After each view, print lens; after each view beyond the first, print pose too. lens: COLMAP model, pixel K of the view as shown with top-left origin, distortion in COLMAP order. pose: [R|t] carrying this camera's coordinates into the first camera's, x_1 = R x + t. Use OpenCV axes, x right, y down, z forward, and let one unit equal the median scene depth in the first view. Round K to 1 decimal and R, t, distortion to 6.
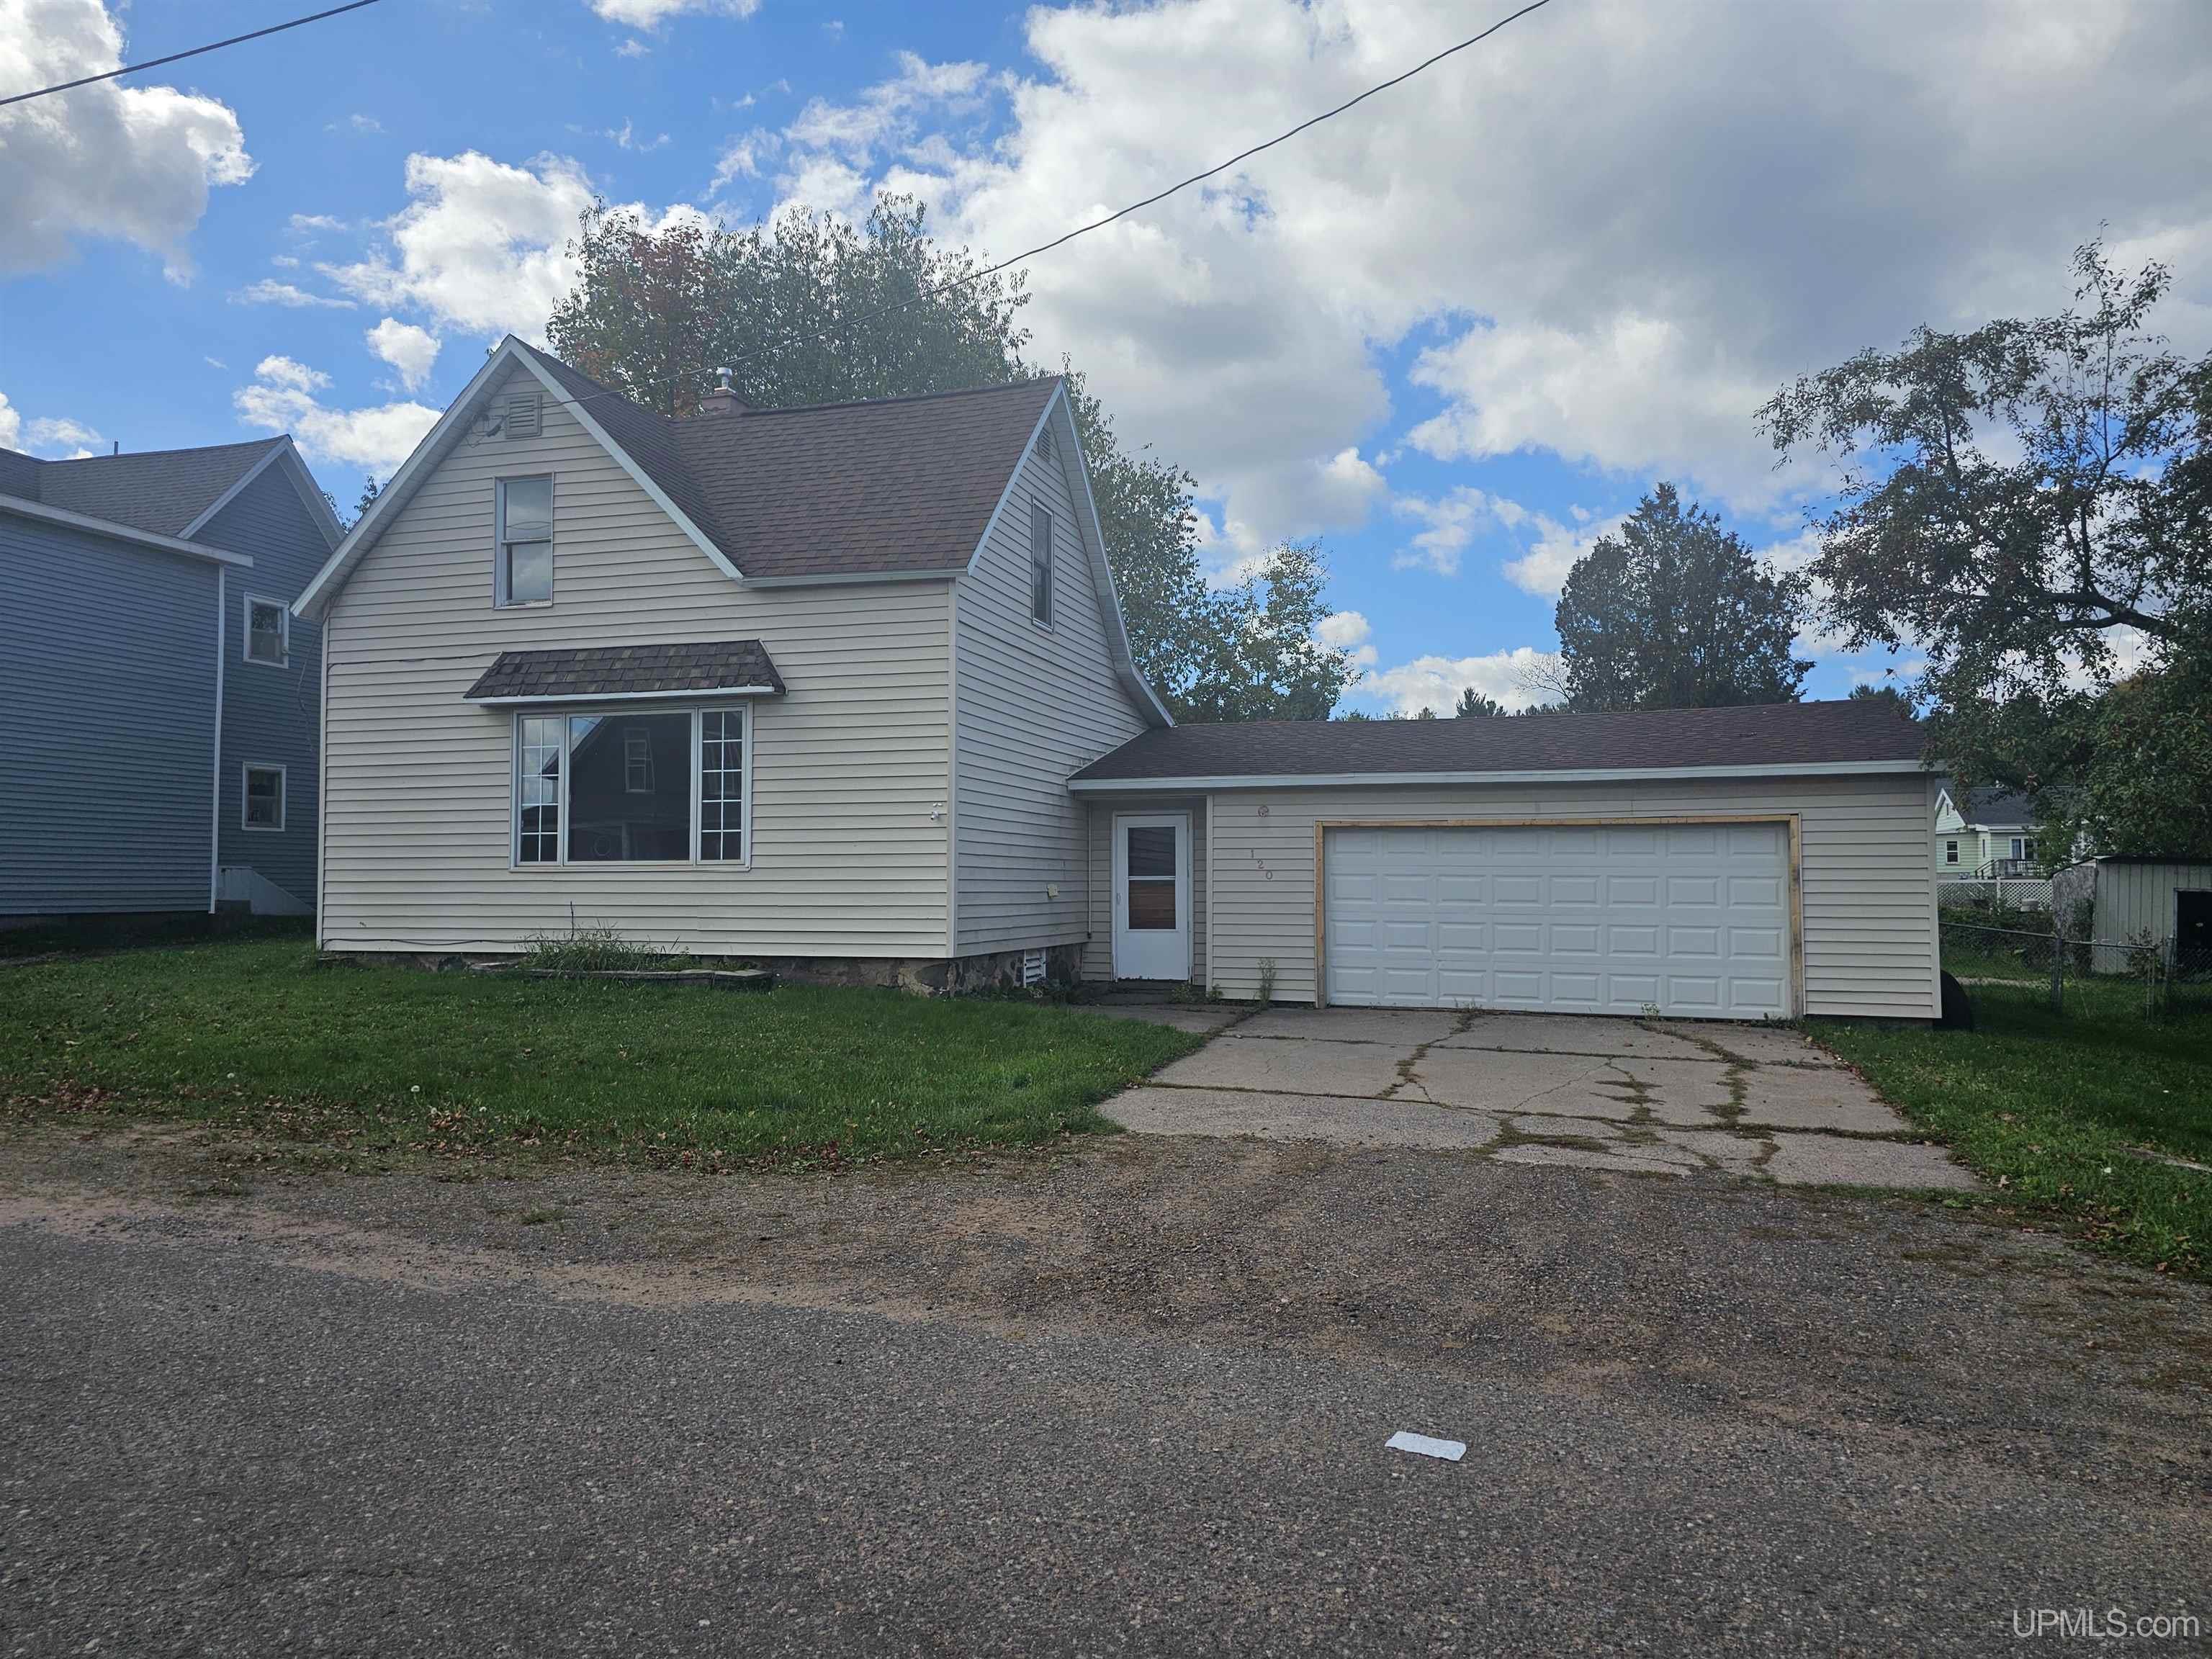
lens RADIAL K [[1541.8, 0, 1106.0], [0, 1541.8, 829.5], [0, 0, 1]] dist [0.085836, -0.081998]
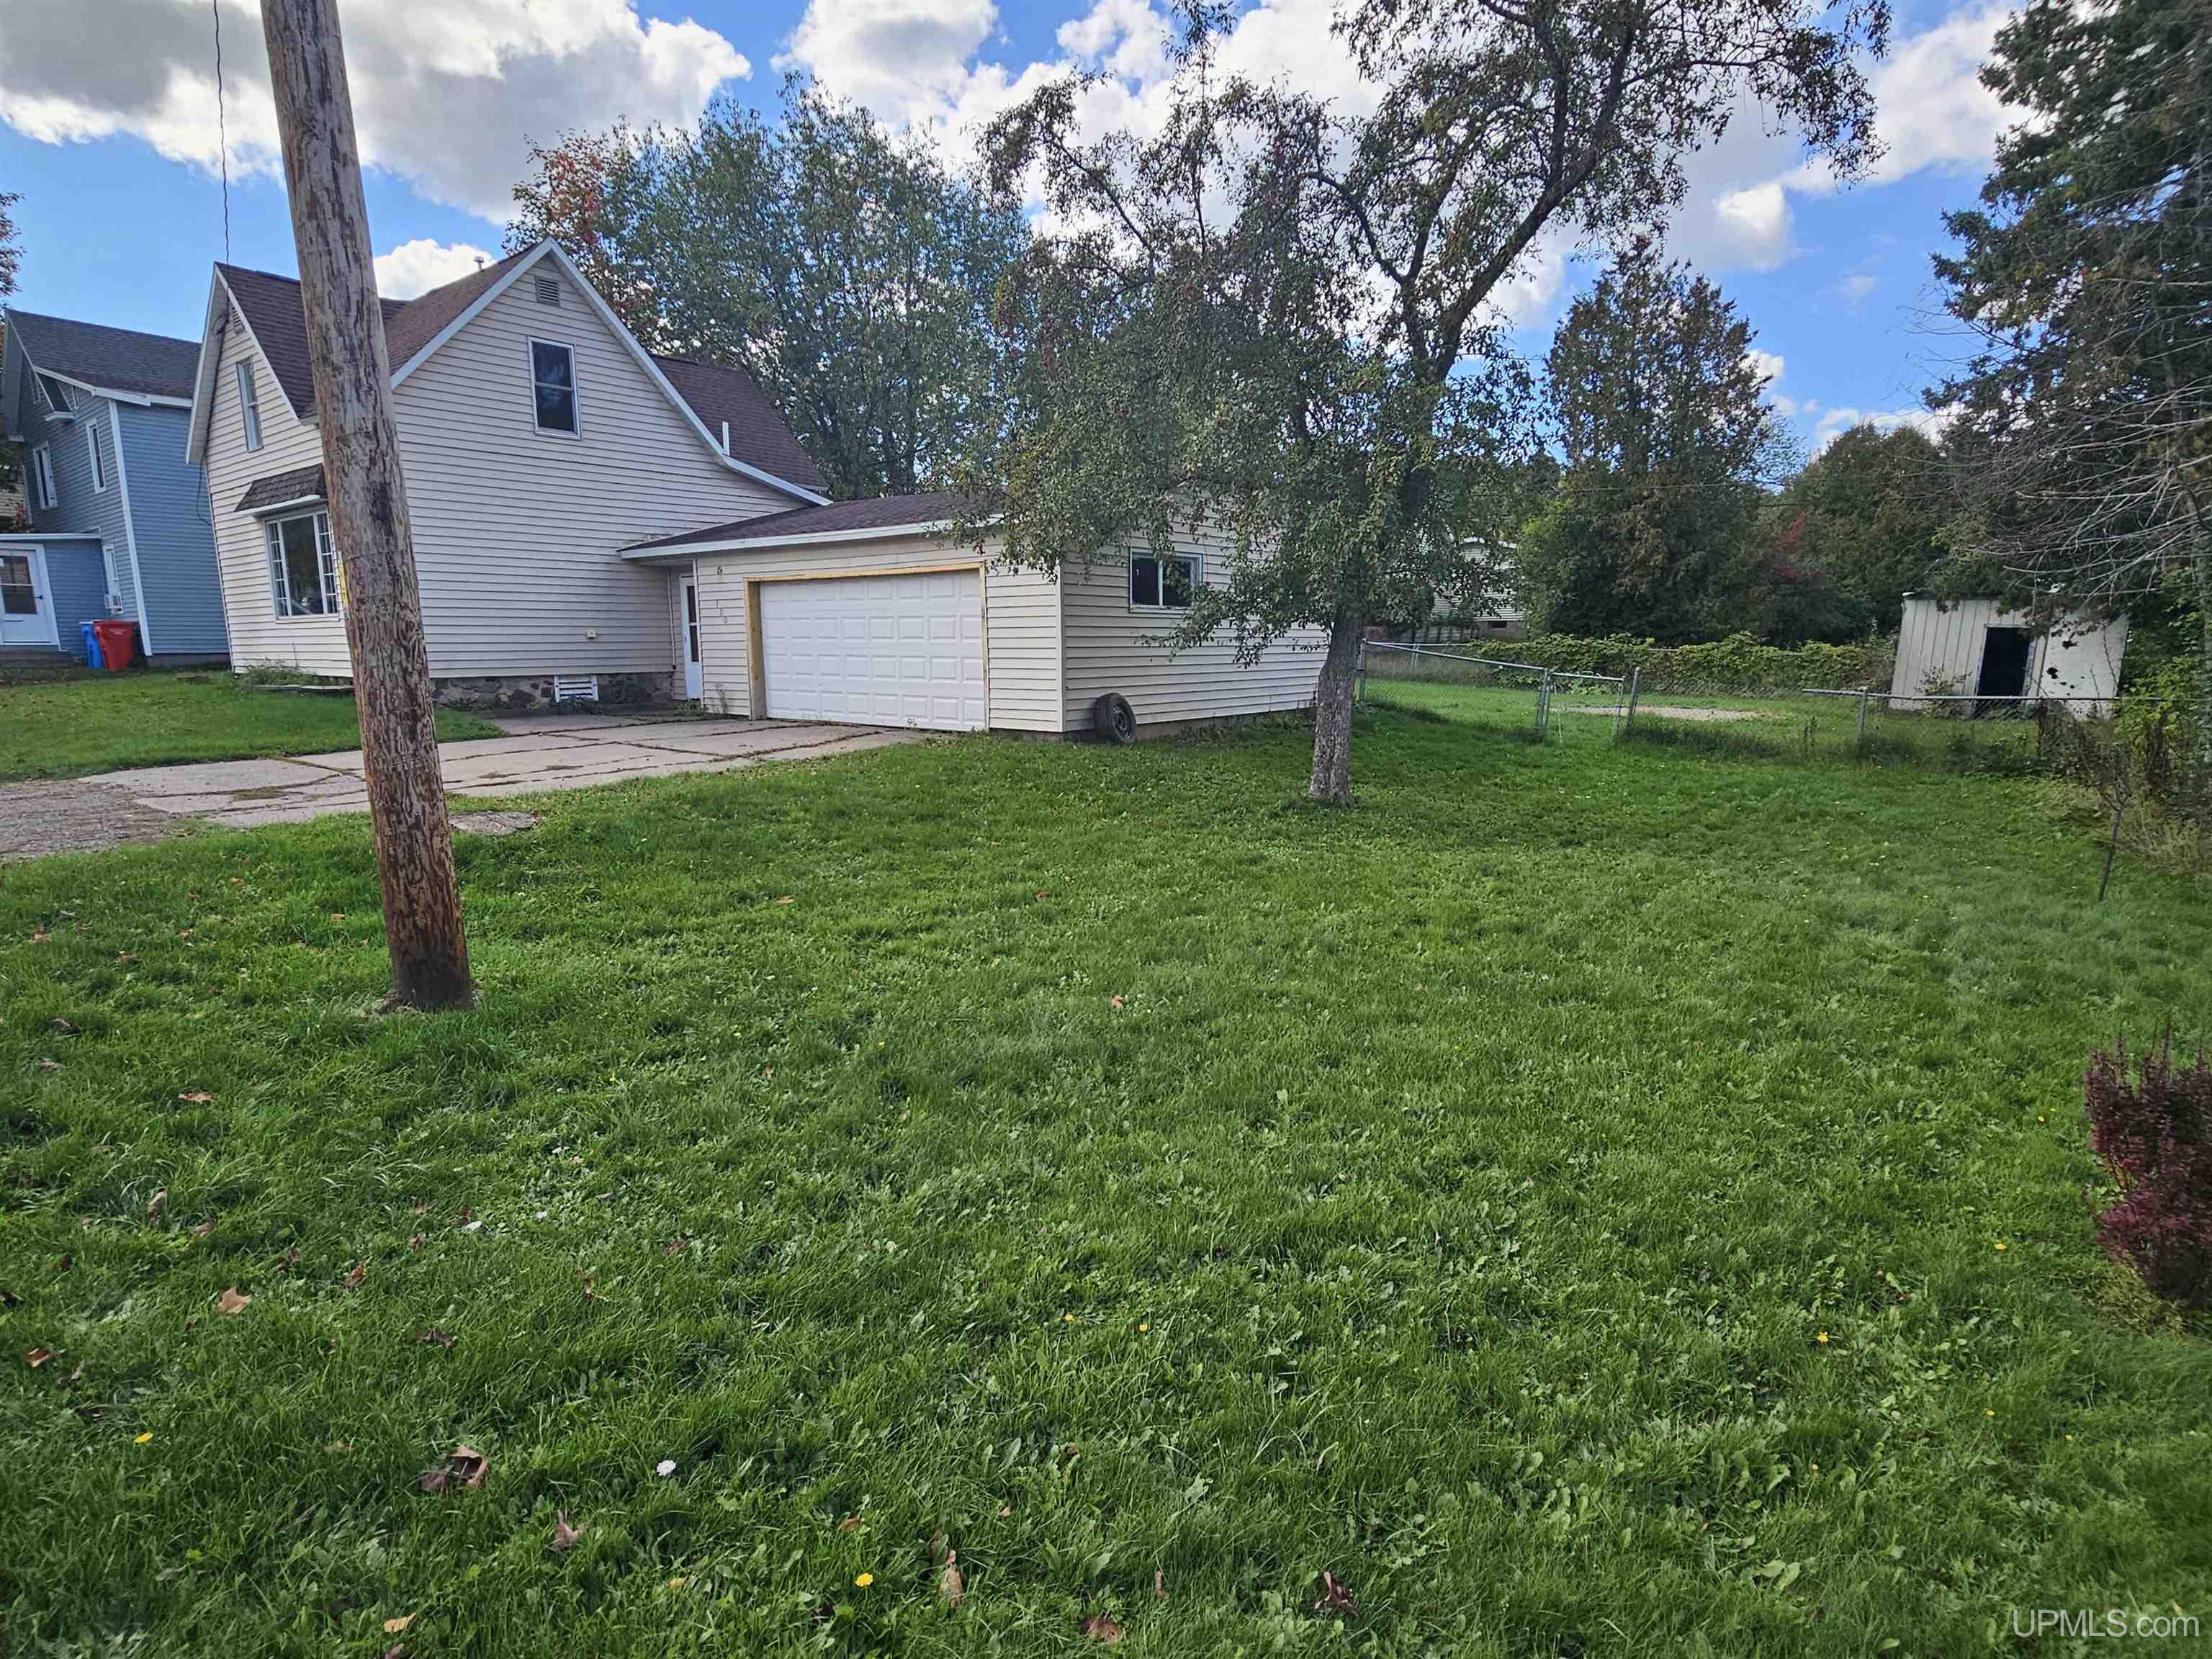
lens RADIAL K [[1220.3, 0, 1101.4], [0, 1220.3, 852.3], [0, 0, 1]] dist [-0.004235, -0.000785]
pose [[0.931983, 0.055390, -0.358244, 0.868340], [0.020497, 0.978624, 0.204634, 0.018624], [0.361921, -0.198059, 0.910926, 0.129108]]
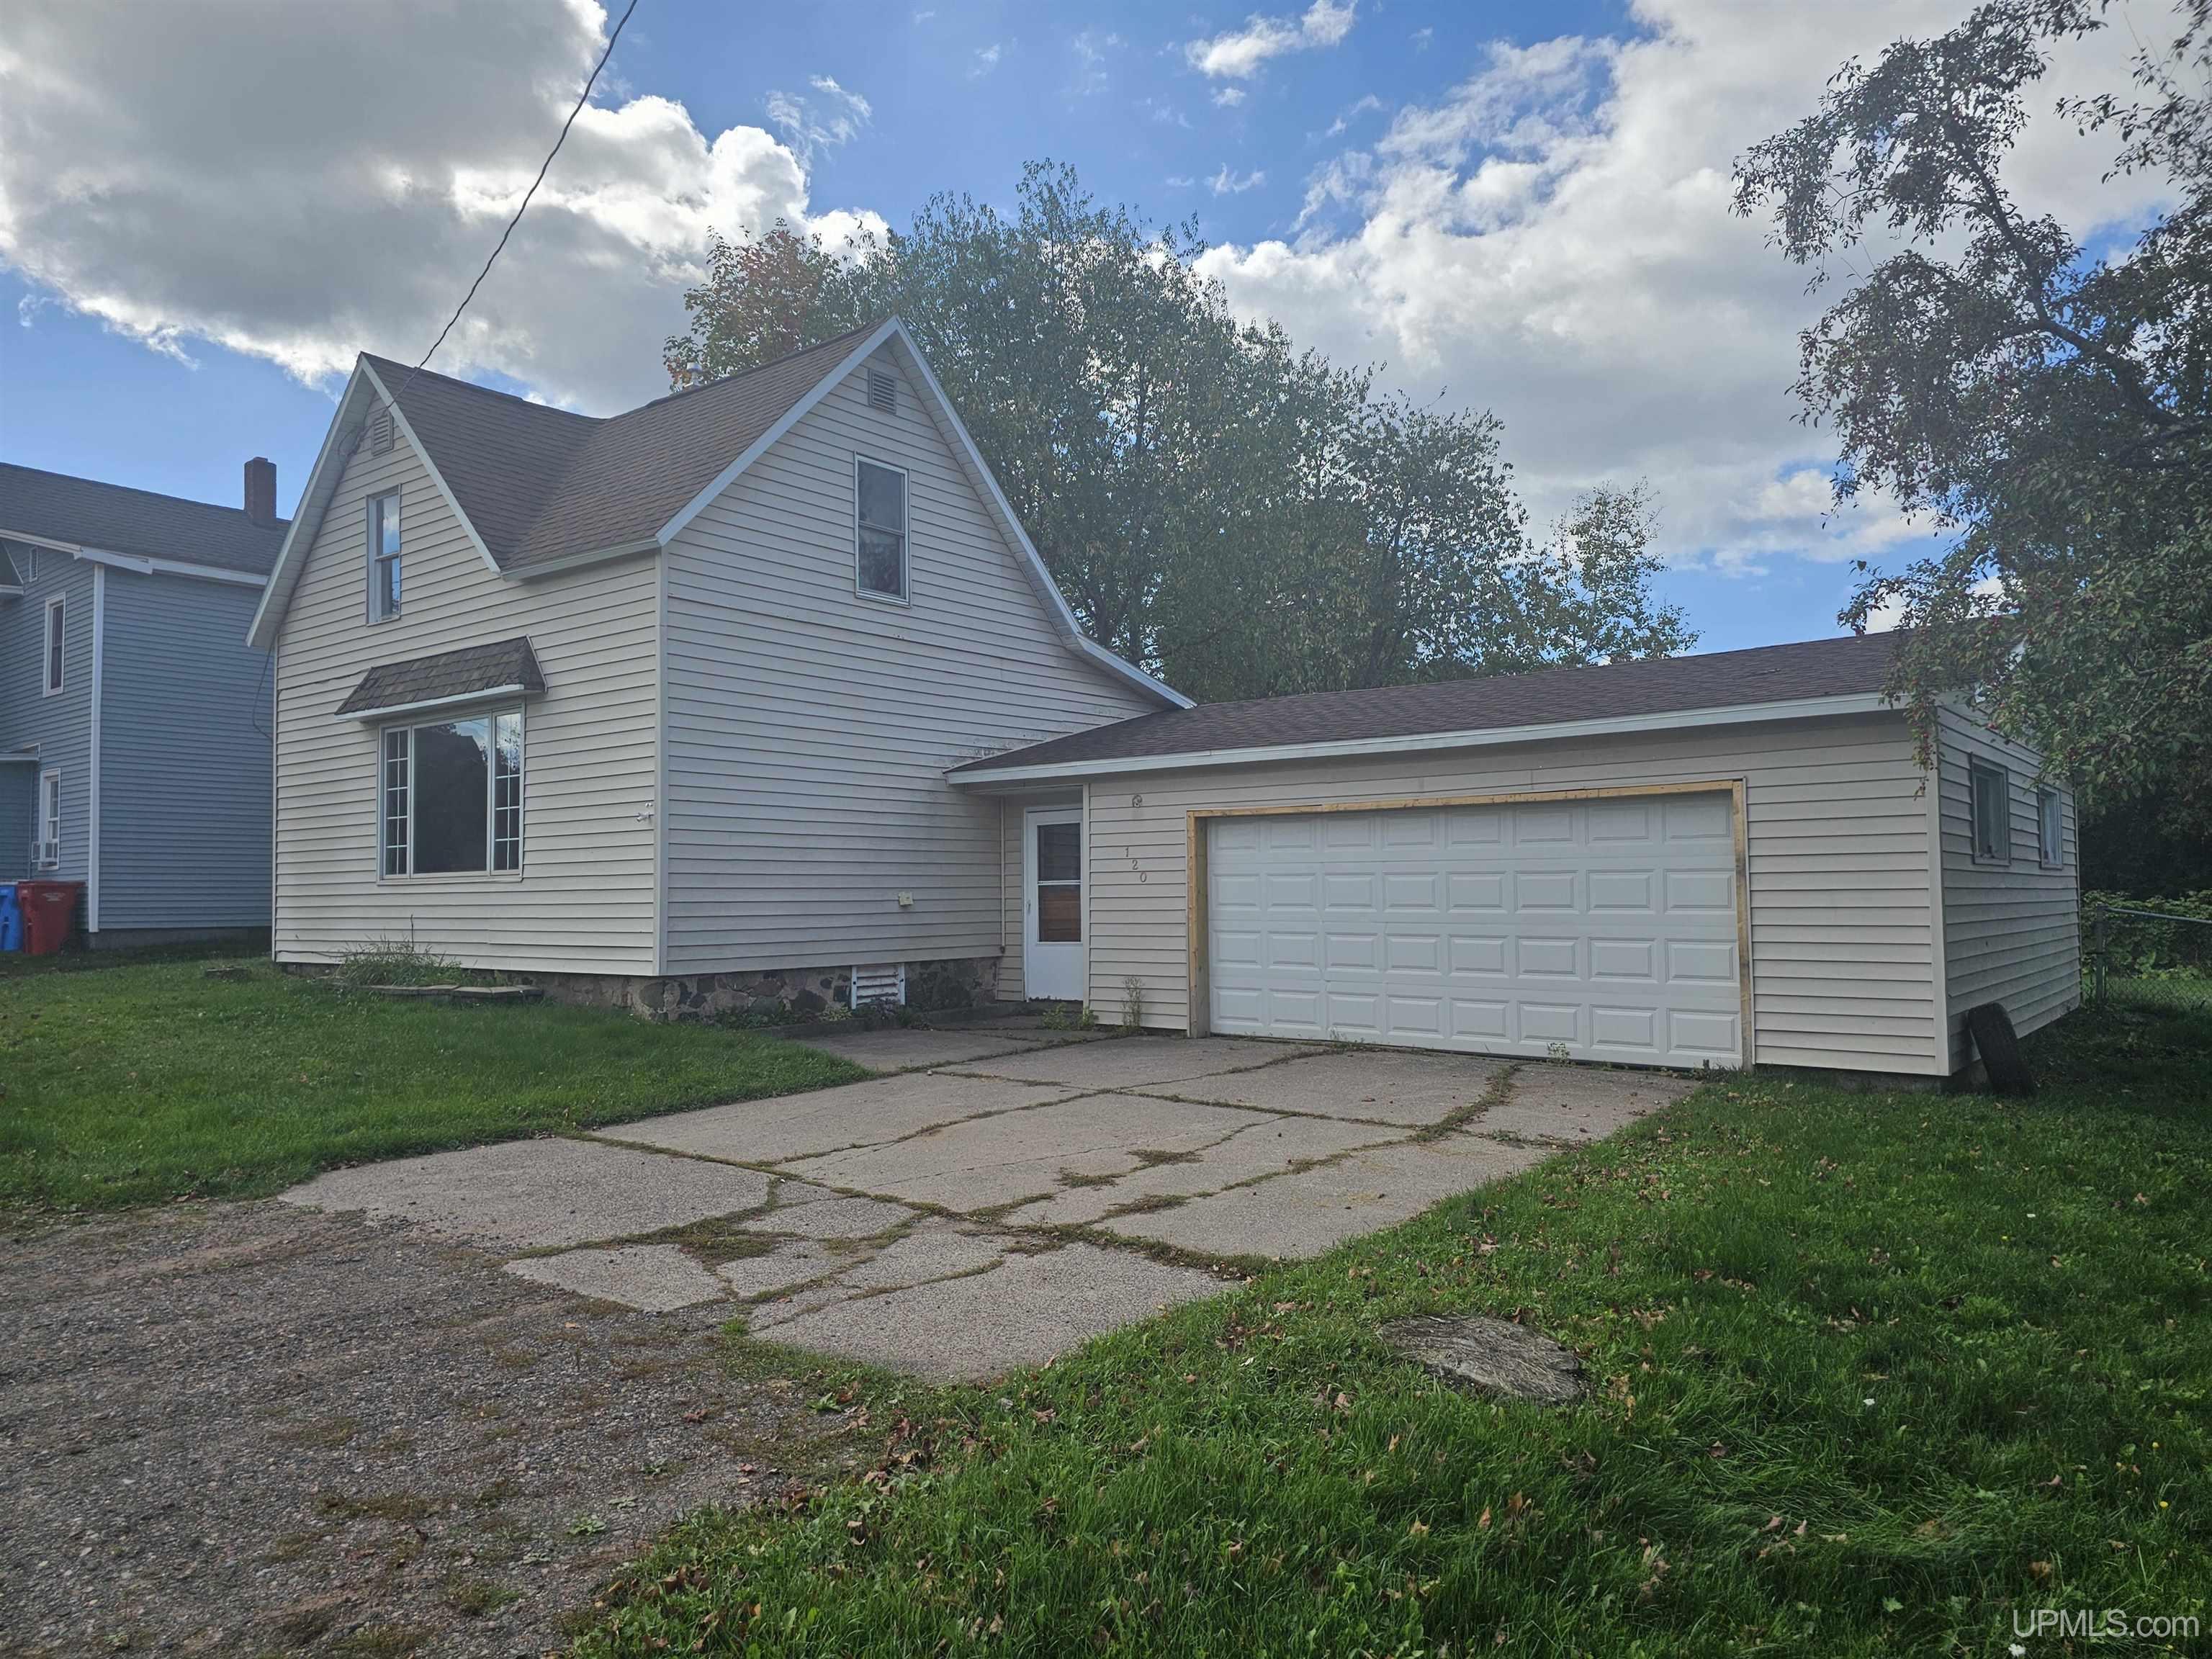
lens RADIAL K [[1541.8, 0, 1106.0], [0, 1541.8, 829.5], [0, 0, 1]] dist [0.085836, -0.081998]
pose [[0.930441, -0.026305, -0.365497, 0.428419], [0.024728, 0.999654, -0.008995, 0.011824], [0.365607, -0.000669, 0.930769, 0.235101]]
